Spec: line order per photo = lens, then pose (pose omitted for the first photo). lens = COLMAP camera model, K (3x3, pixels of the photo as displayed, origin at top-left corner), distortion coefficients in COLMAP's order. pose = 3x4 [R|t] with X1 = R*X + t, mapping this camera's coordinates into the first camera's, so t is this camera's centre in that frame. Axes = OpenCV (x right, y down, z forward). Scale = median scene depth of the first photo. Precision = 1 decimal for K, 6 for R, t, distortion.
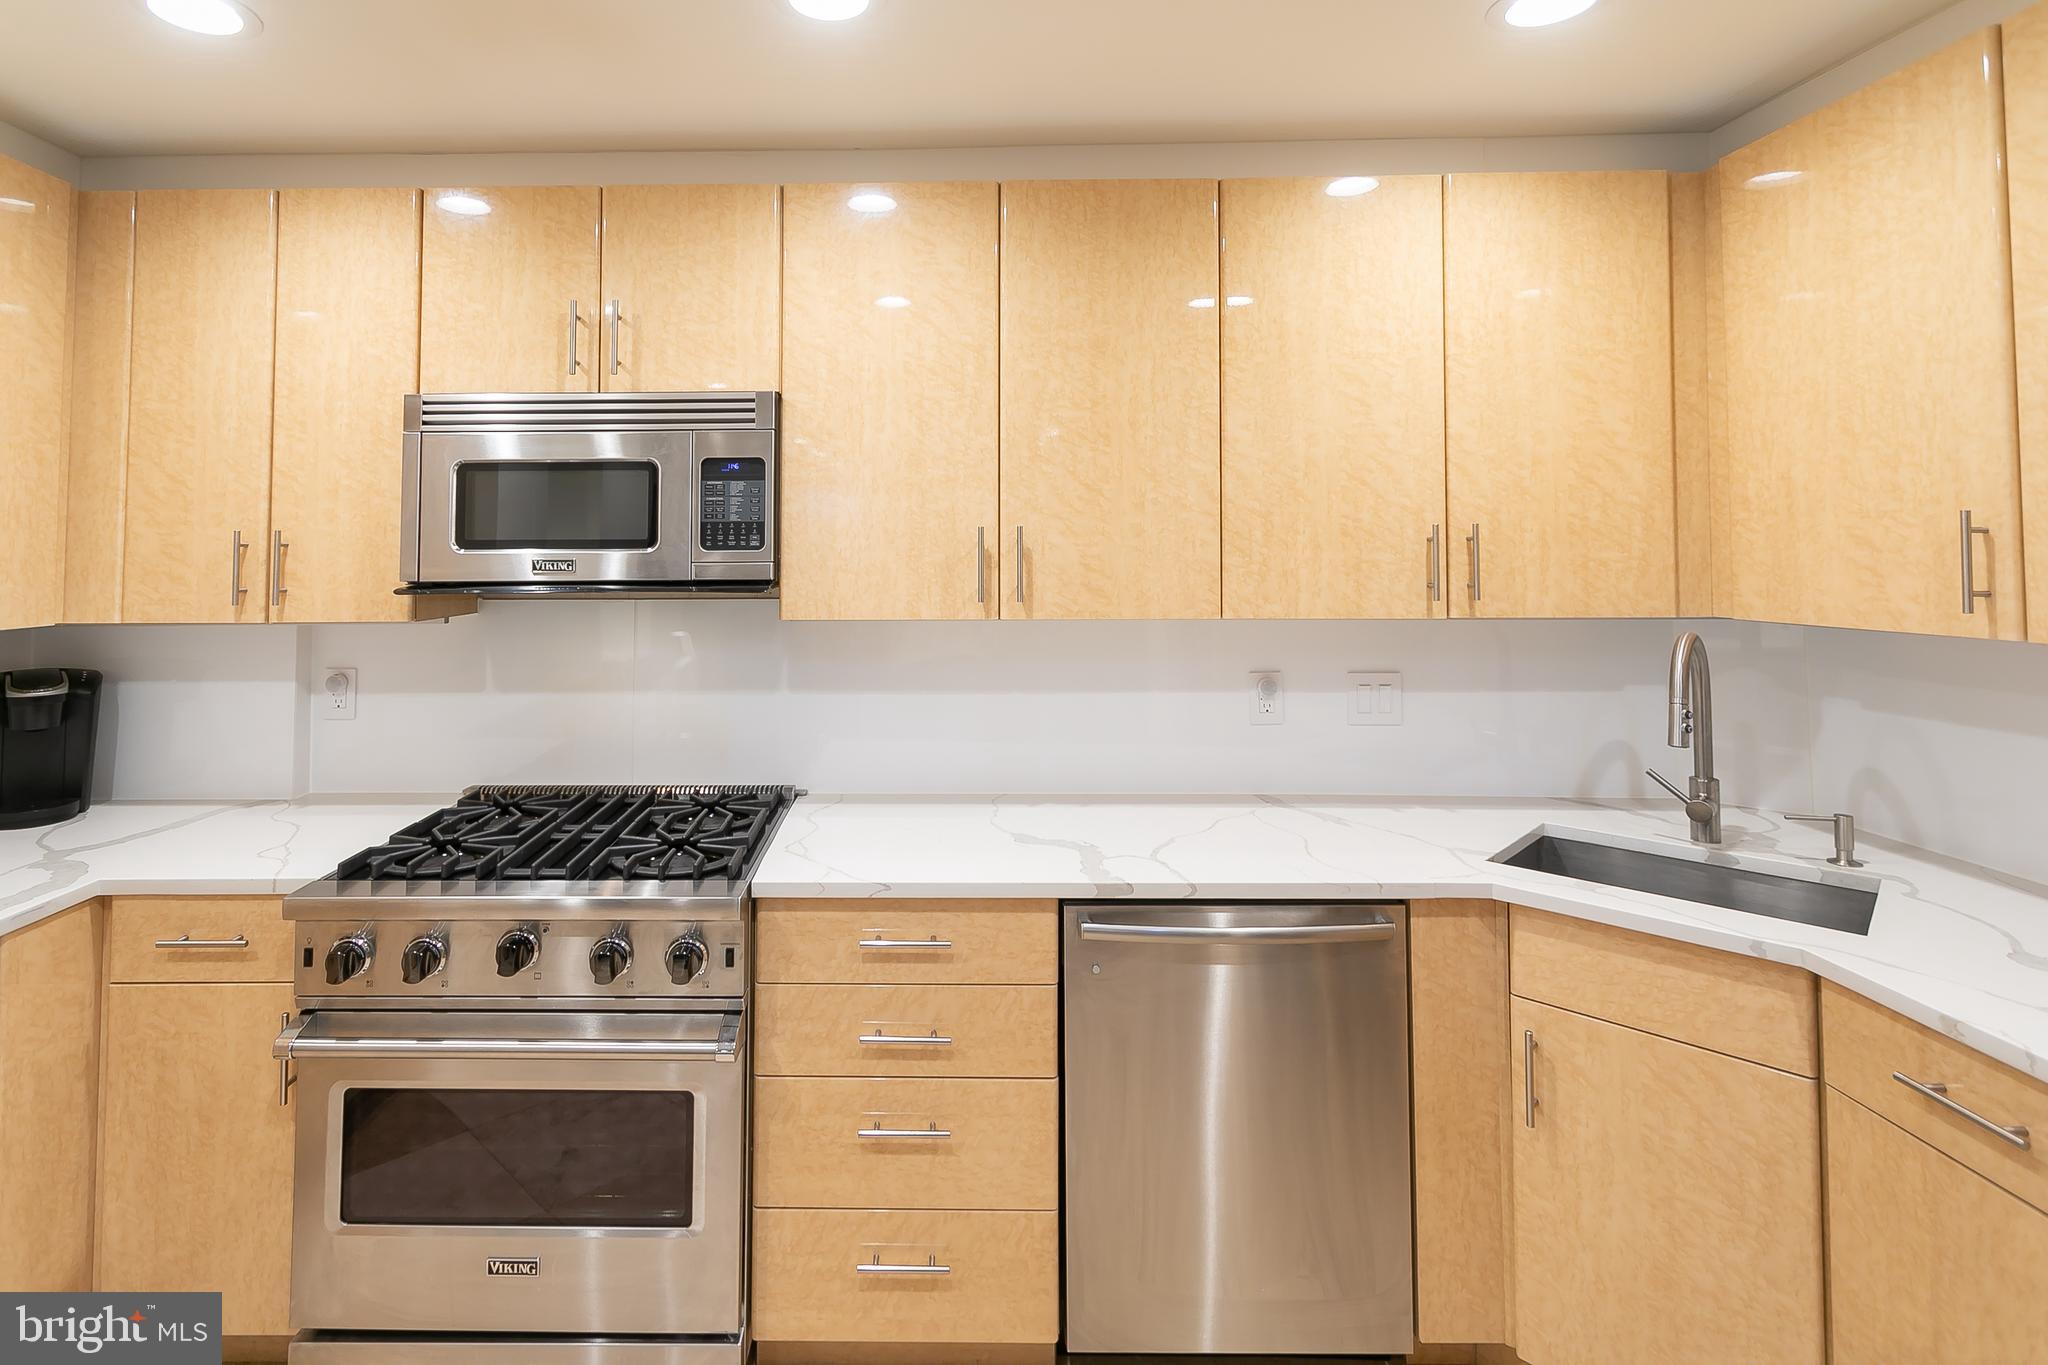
lens RADIAL K [[1052.3, 0, 944.1], [0, 1052.3, 553.0], [0, 0, 1]] dist [0.002491, 0.000418]
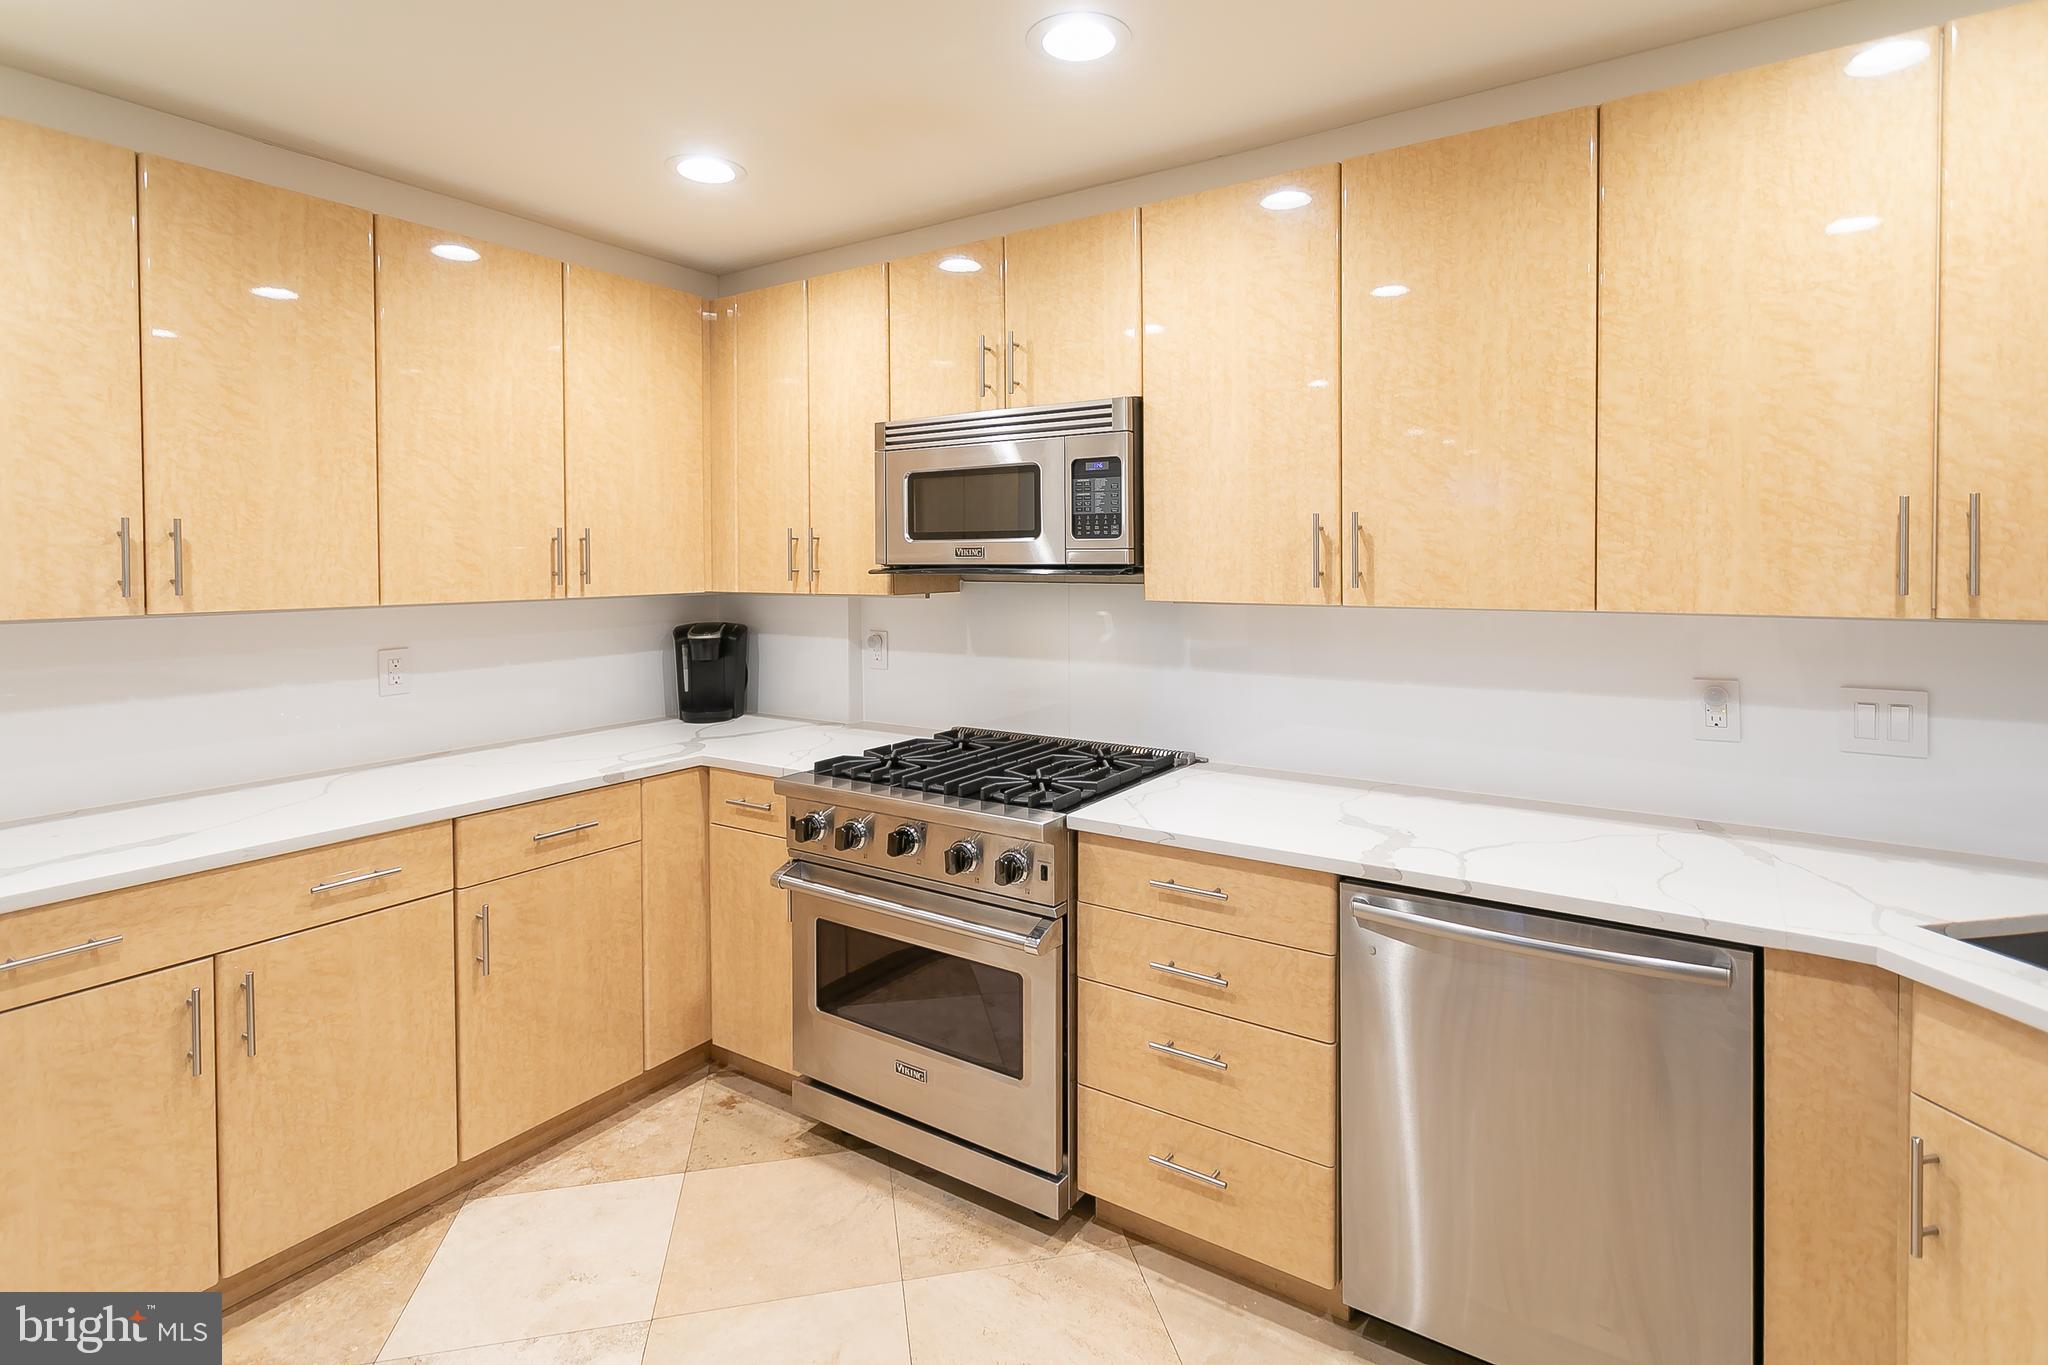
lens RADIAL K [[1013.5, 0, 1076.9], [0, 1013.5, 627.1], [0, 0, 1]] dist [0.002309, -0.000229]
pose [[0.845981, 0.034958, -0.532066, 0.381803], [-0.001277, 0.997979, 0.063538, 0.024143], [0.533212, -0.053072, 0.844315, 0.043058]]
